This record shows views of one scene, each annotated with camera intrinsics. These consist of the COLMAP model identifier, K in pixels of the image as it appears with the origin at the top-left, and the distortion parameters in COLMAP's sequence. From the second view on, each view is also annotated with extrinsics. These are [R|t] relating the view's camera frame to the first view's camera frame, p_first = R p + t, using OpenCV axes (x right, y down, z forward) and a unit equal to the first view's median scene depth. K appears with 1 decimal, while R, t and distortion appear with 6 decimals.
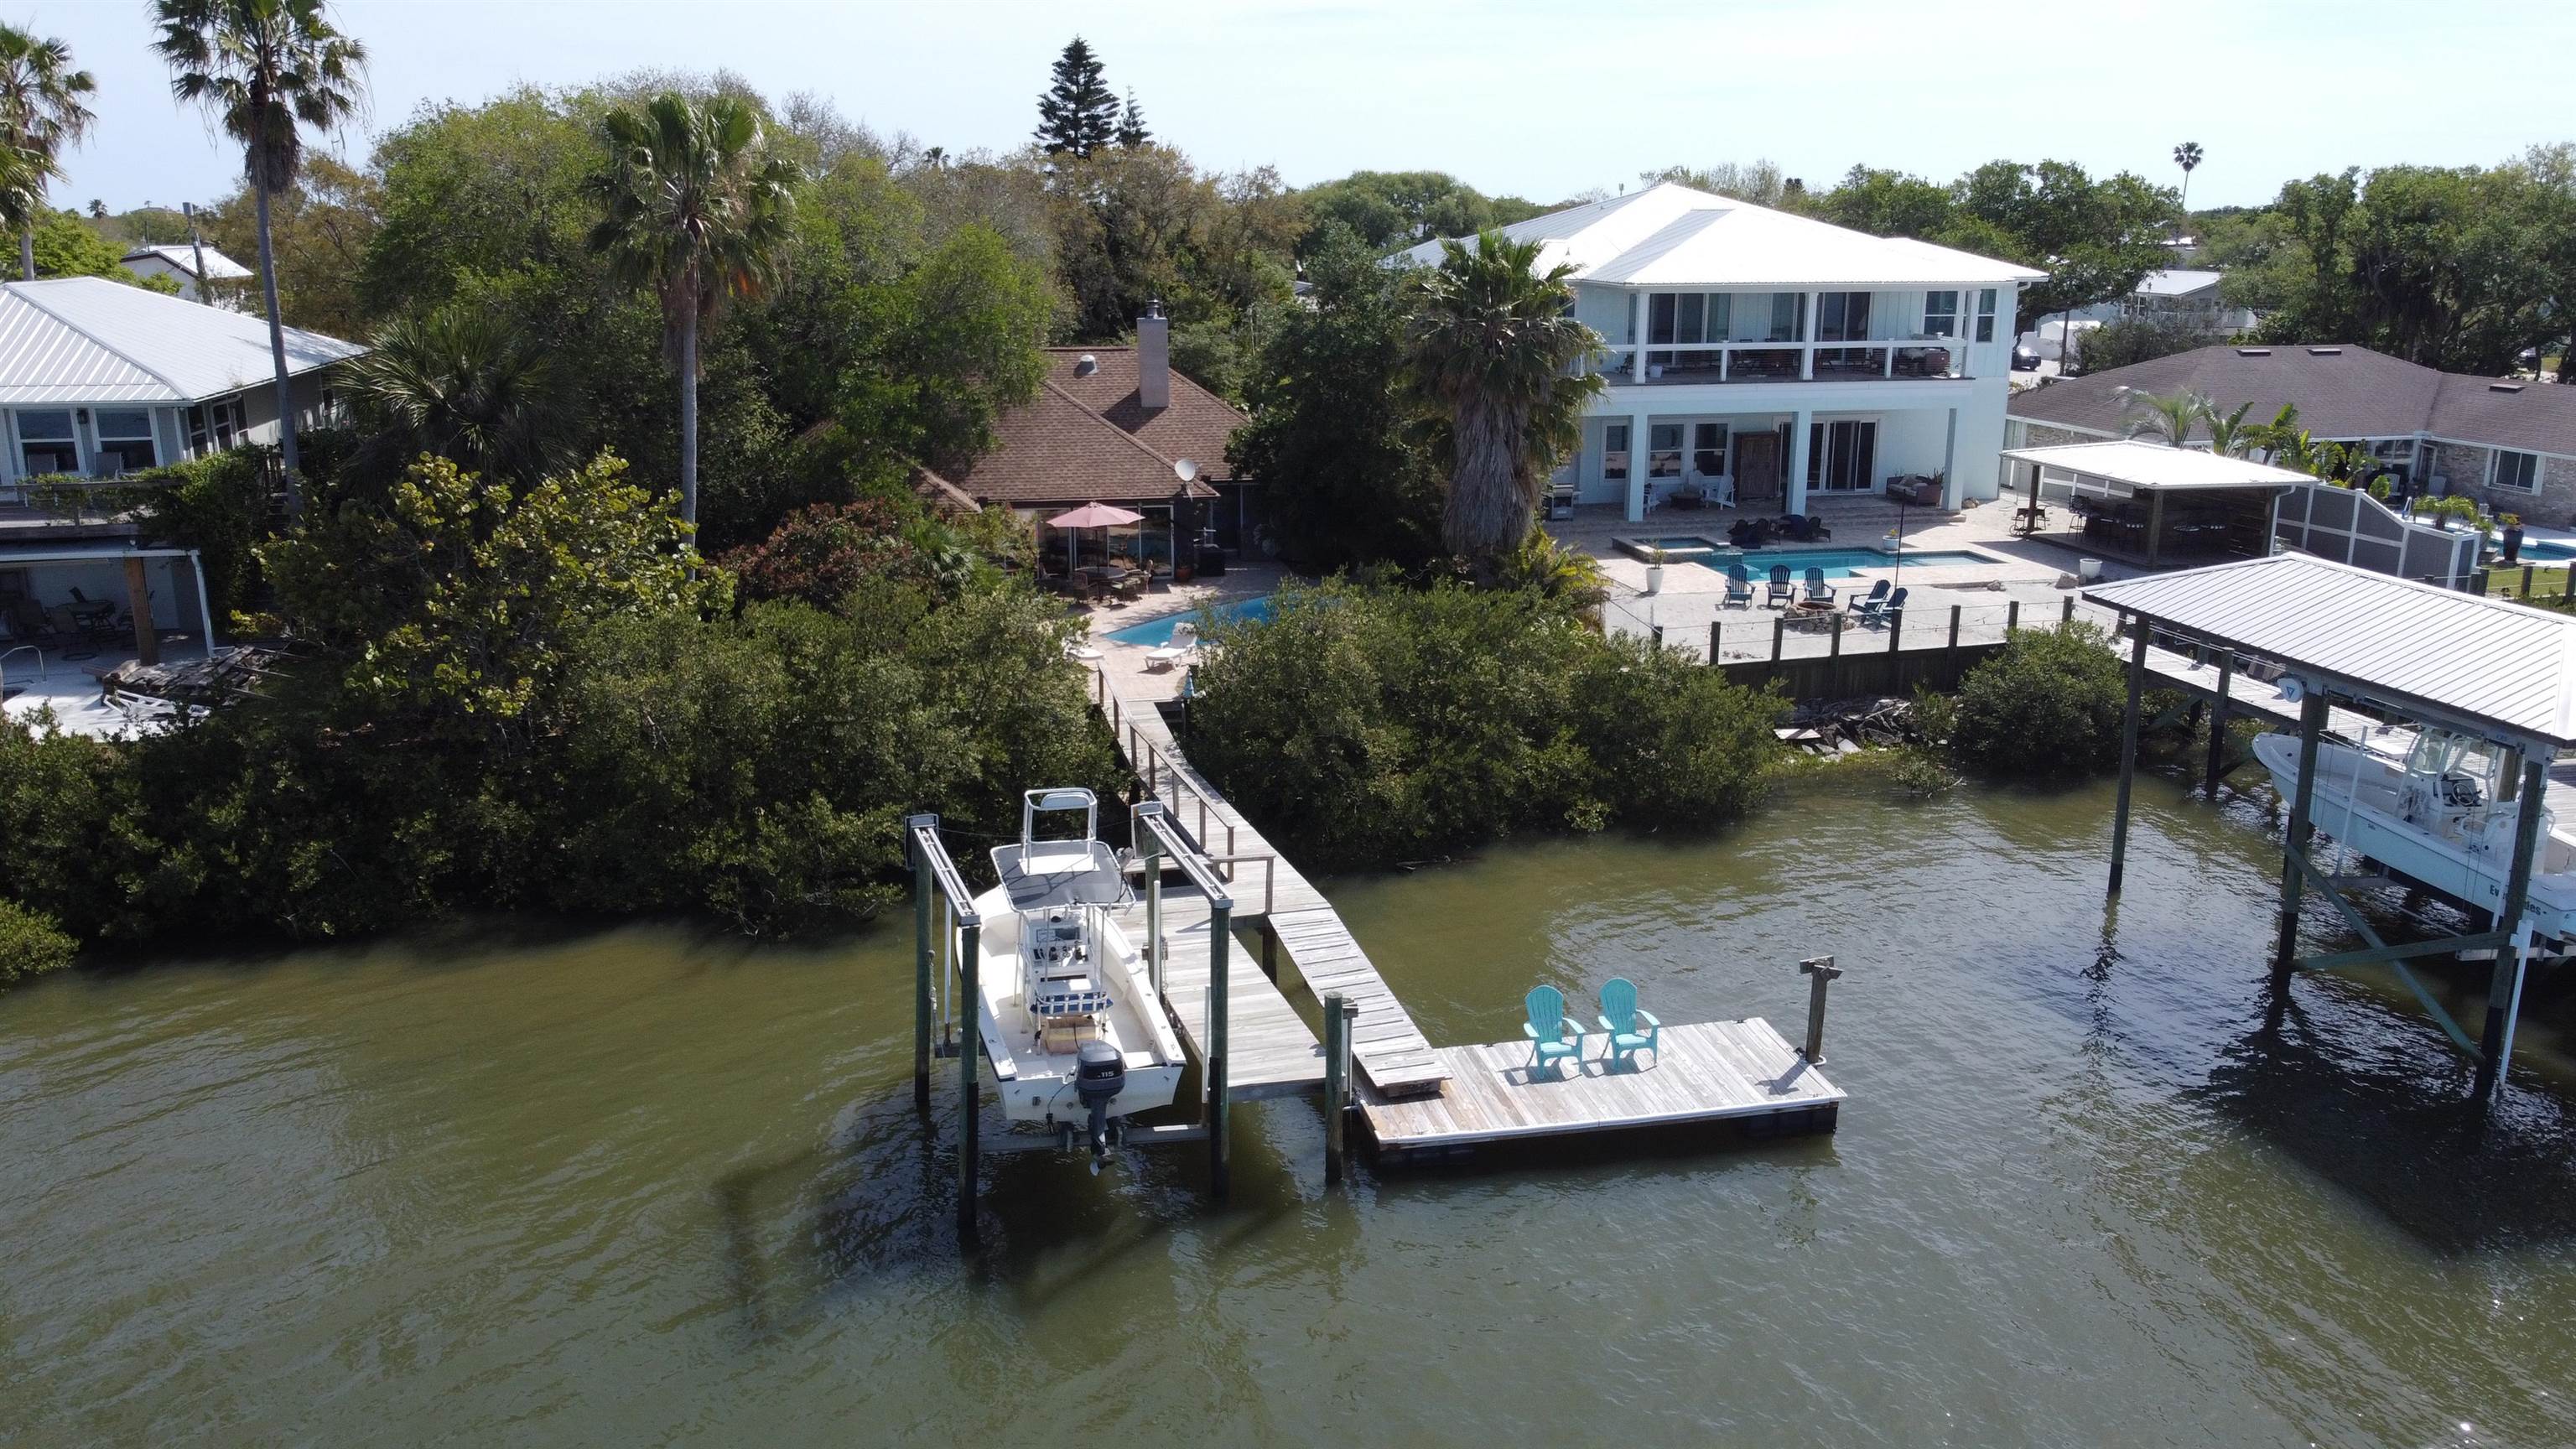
lens RADIAL K [[1972.0, 0, 1288.2], [0, 1972.0, 721.3], [0, 0, 1]] dist [0.002678, -0.005370]
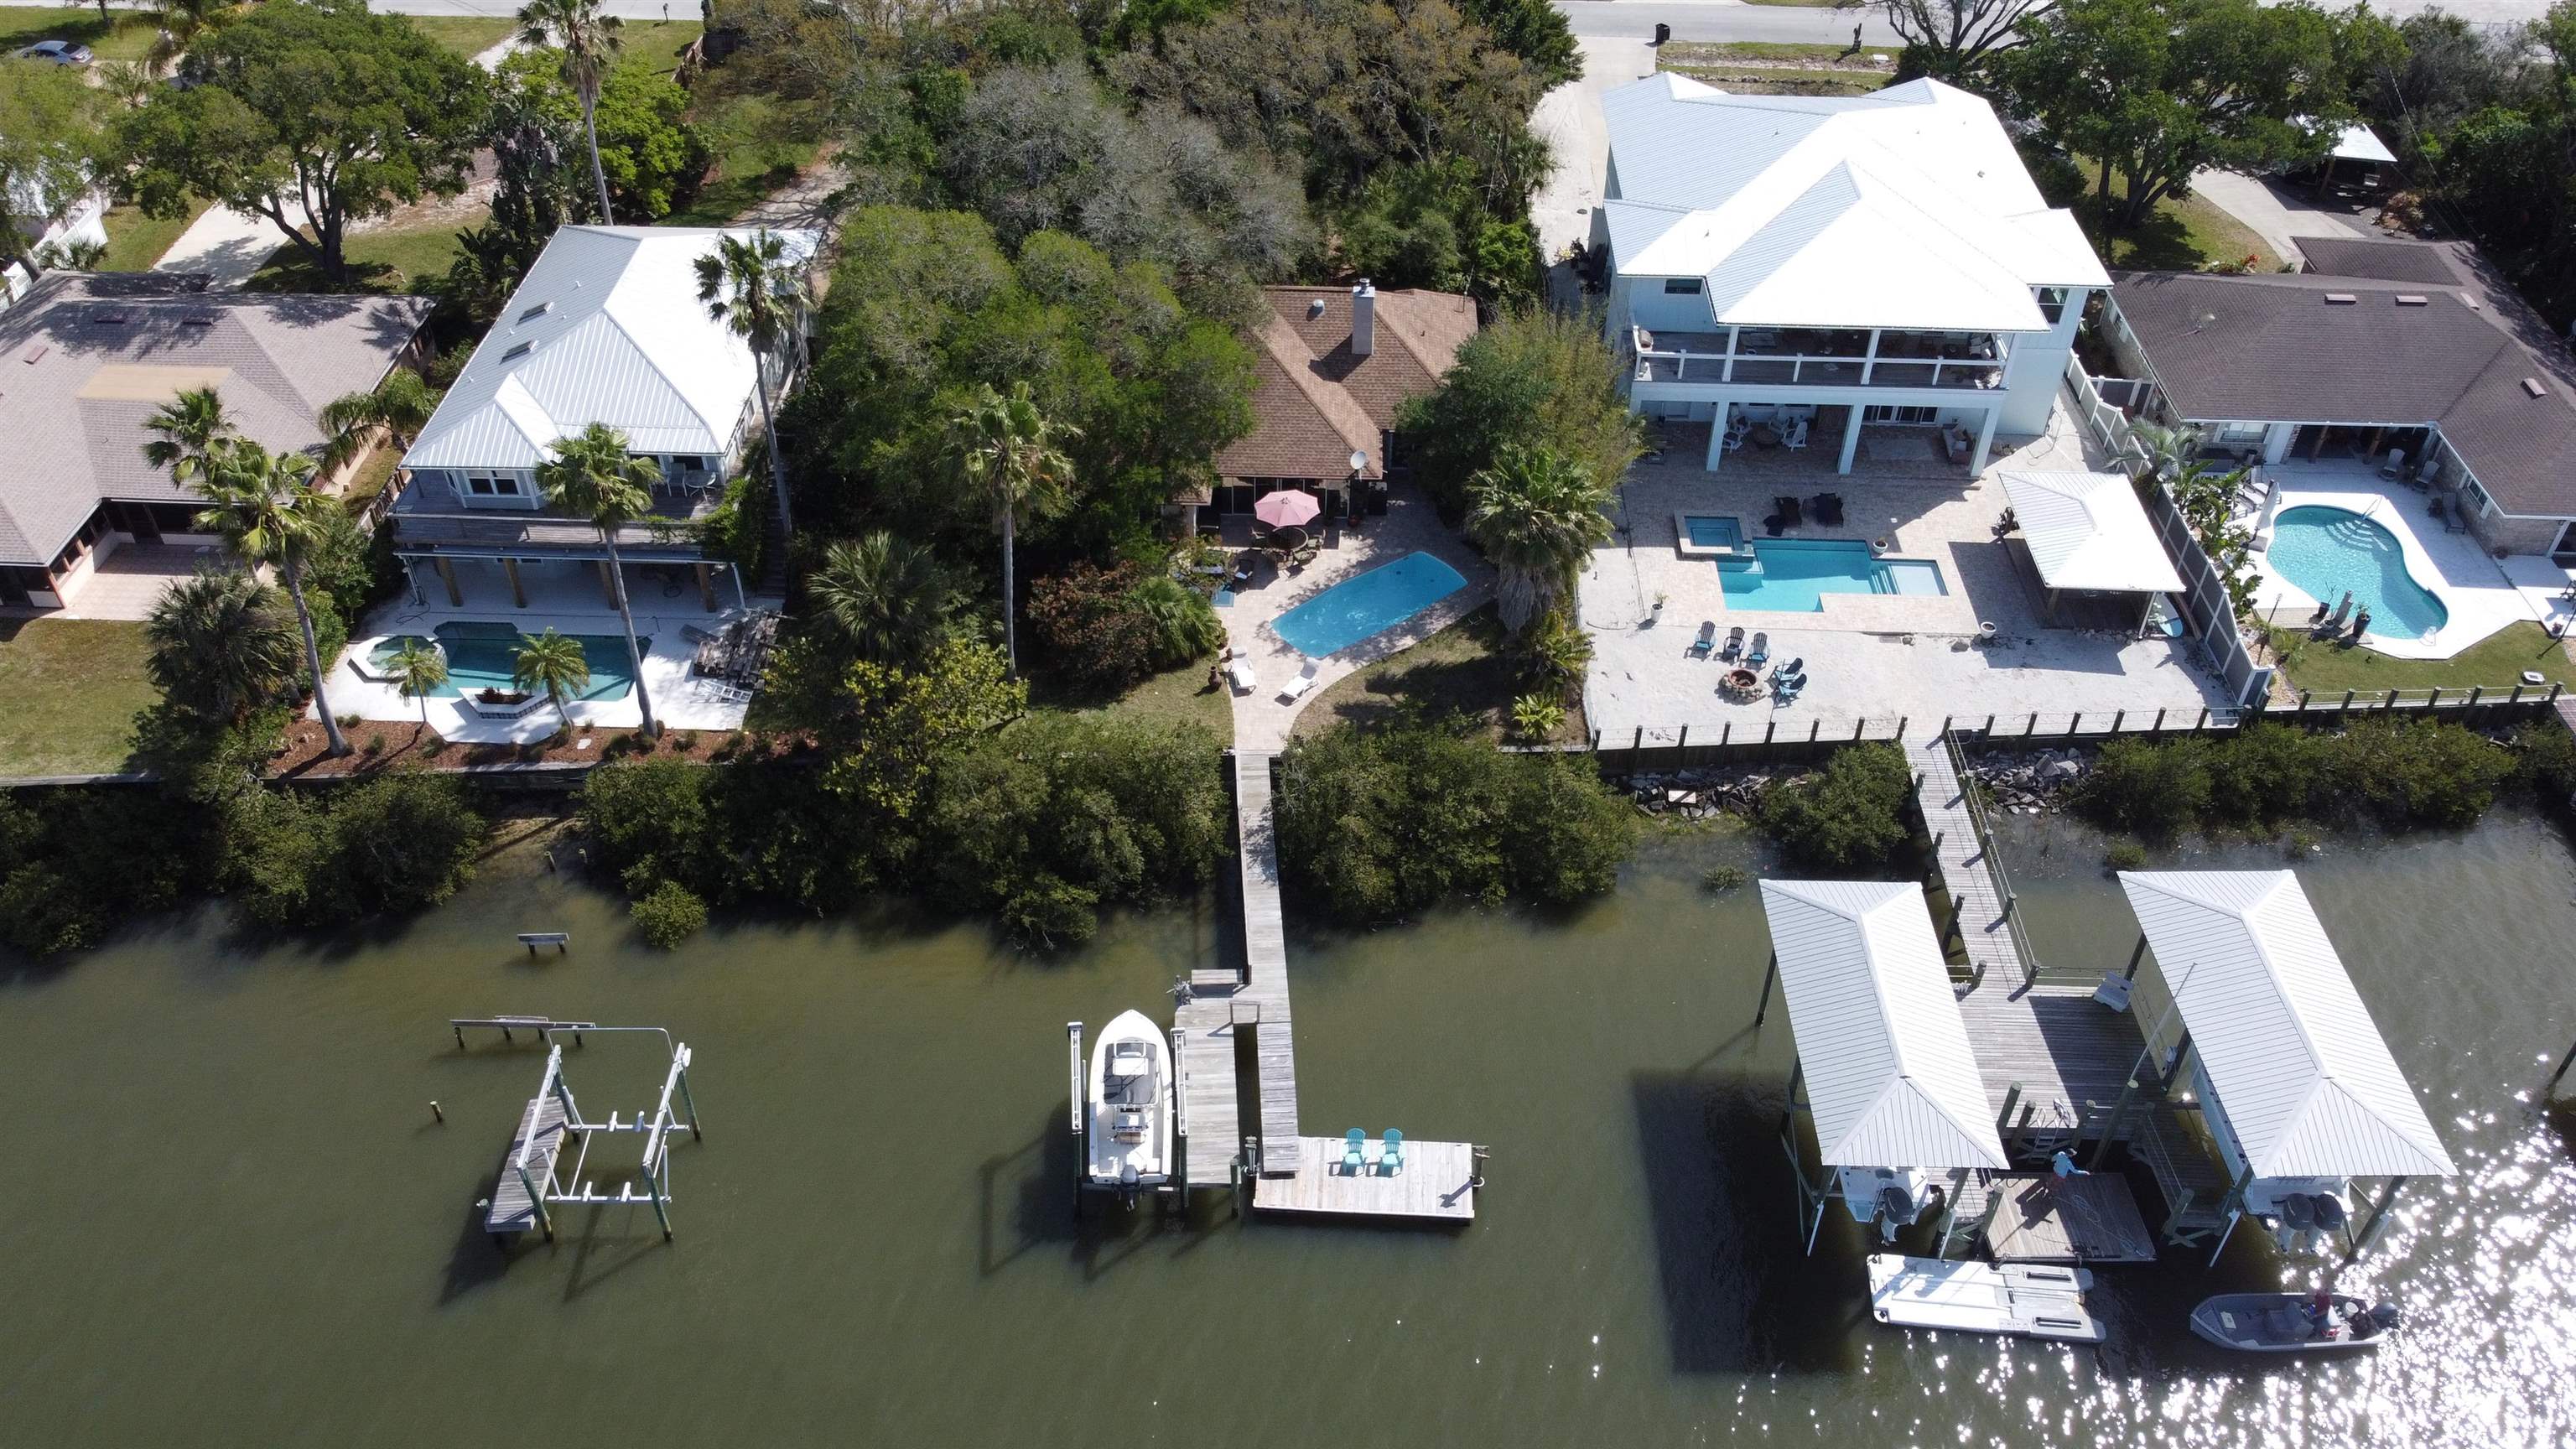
lens RADIAL K [[1972.0, 0, 1288.7], [0, 1972.0, 728.3], [0, 0, 1]] dist [0.002678, -0.005370]
pose [[0.972208, 0.153967, -0.176371, 0.303896], [-0.061429, 0.894697, 0.442430, -0.981533], [0.225918, -0.419299, 0.879289, -0.582350]]
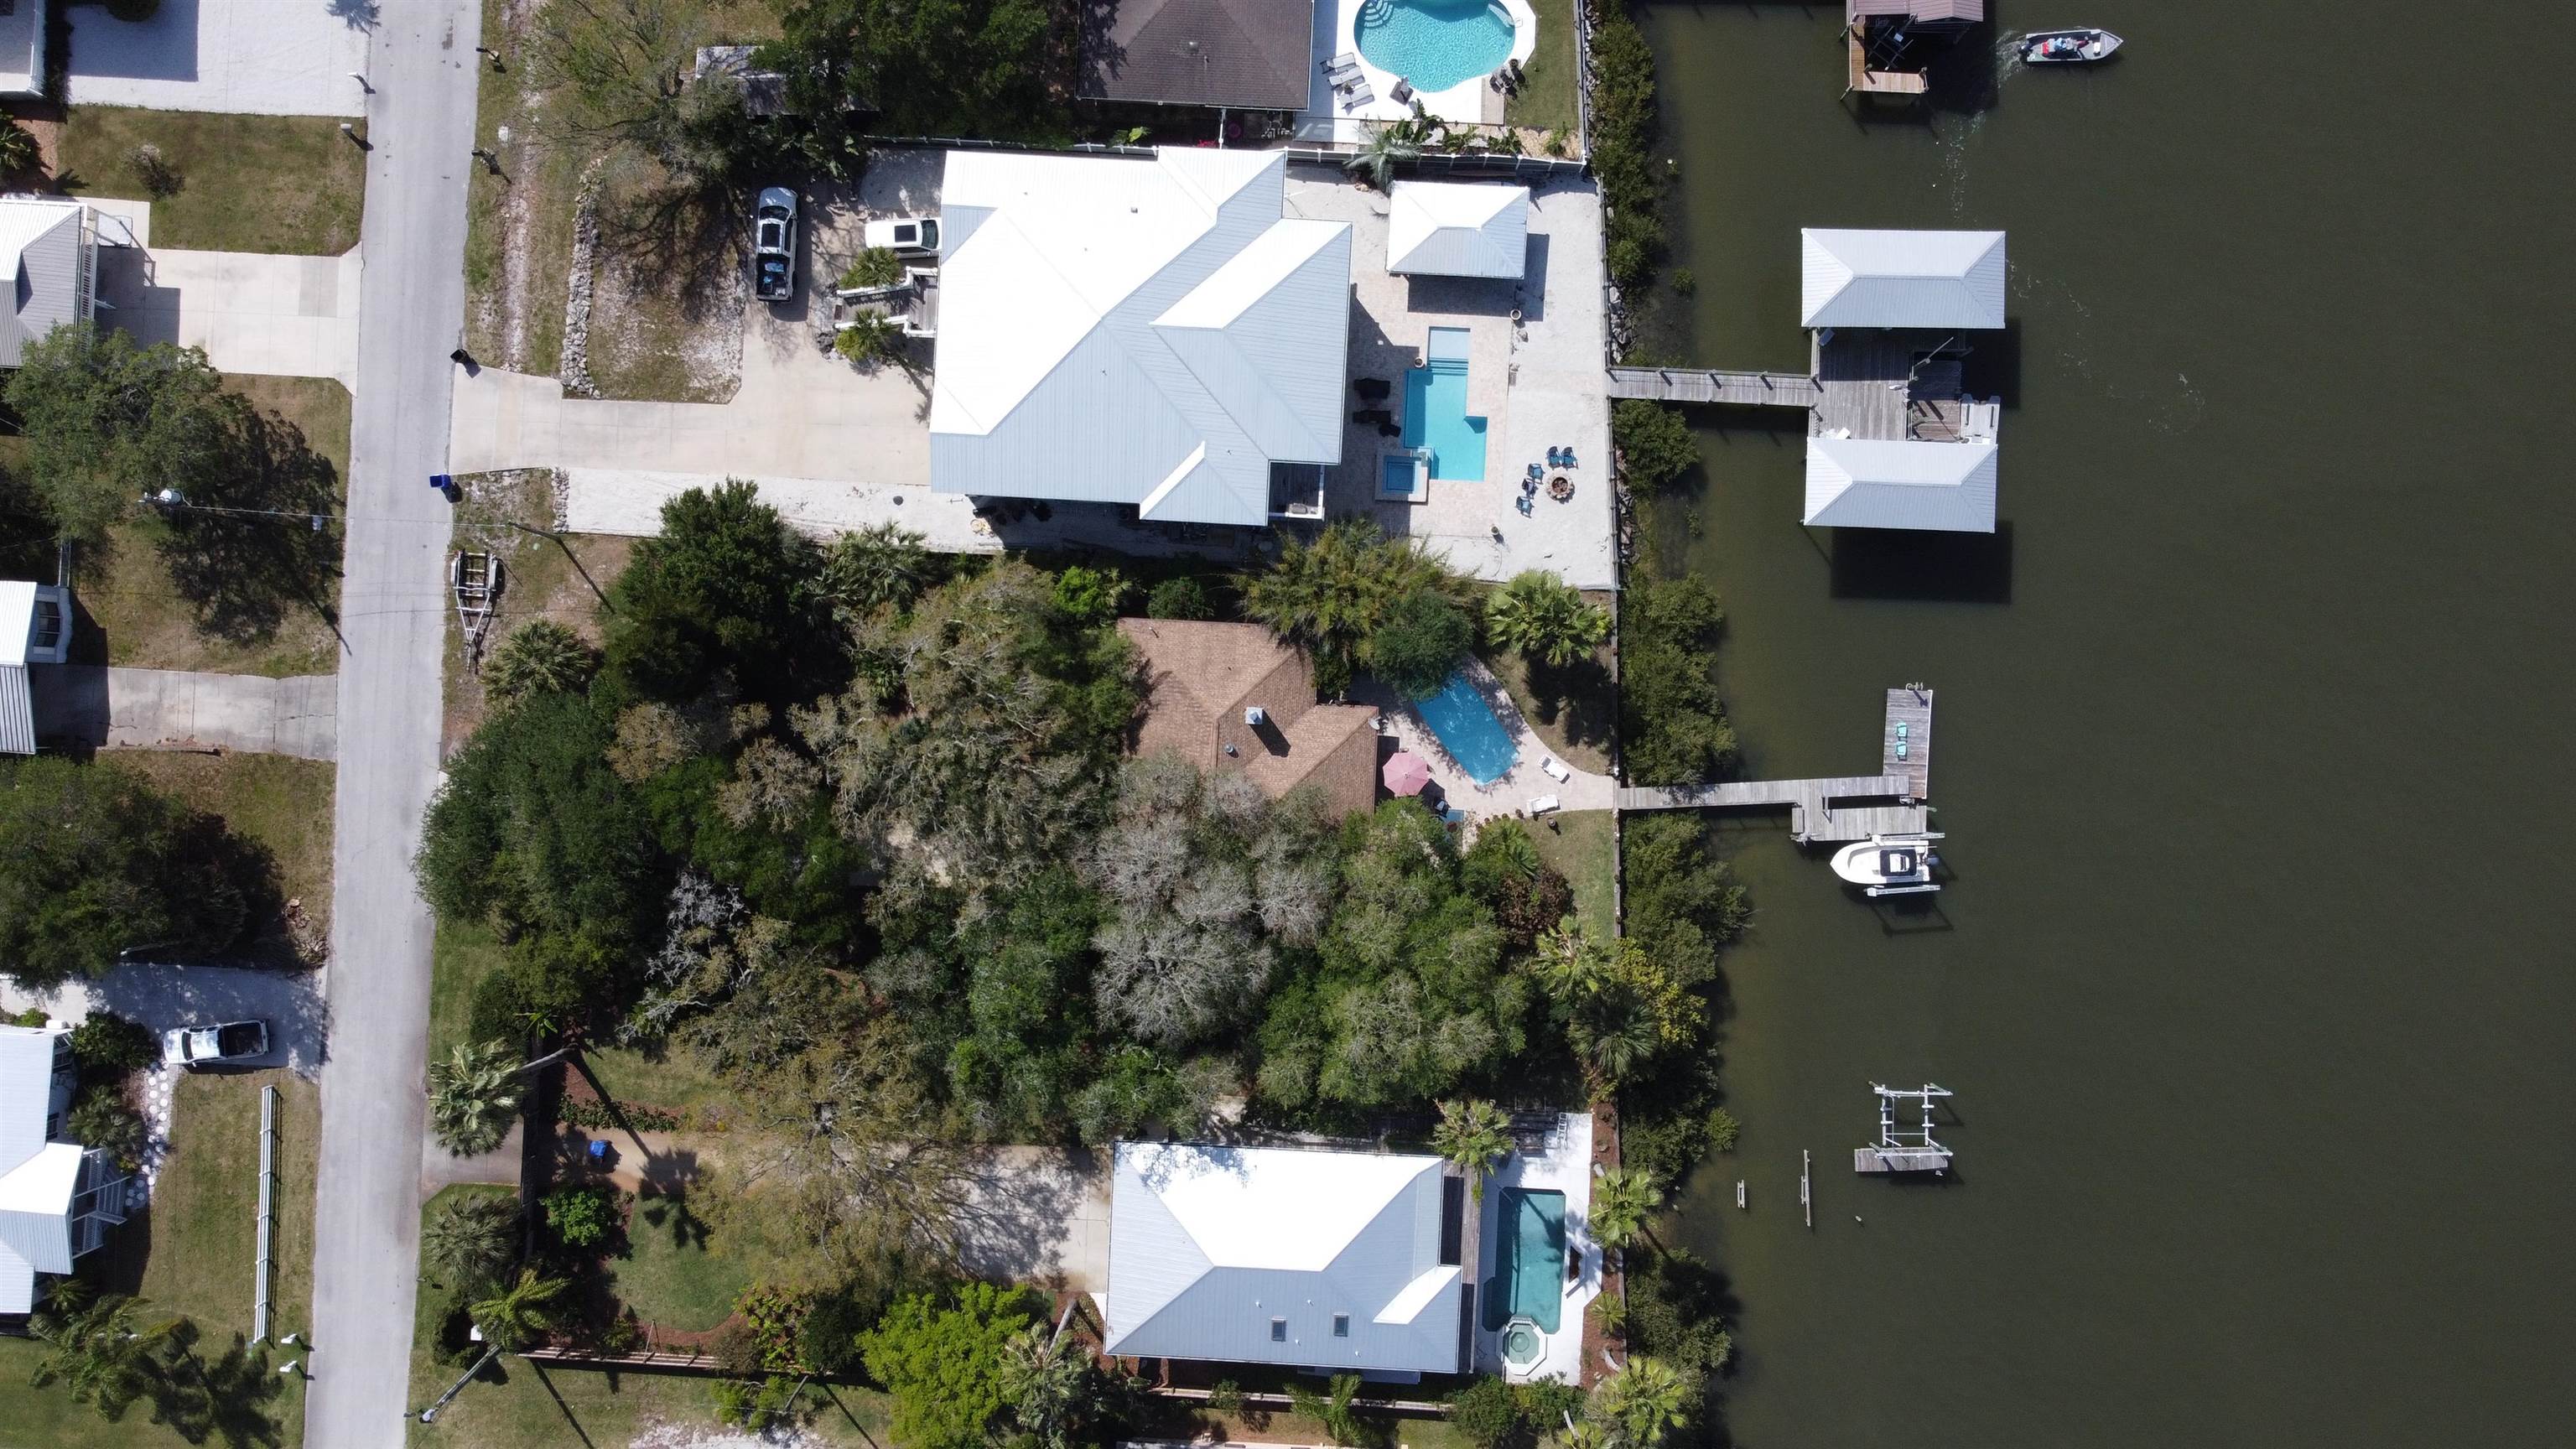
lens RADIAL K [[1972.0, 0, 1286.1], [0, 1972.0, 728.9], [0, 0, 1]] dist [0.002678, -0.005370]
pose [[0.254355, -0.966977, -0.016112, -0.080526], [0.258525, 0.051930, 0.964608, -3.532337], [-0.931917, -0.249518, 0.263196, 0.933928]]
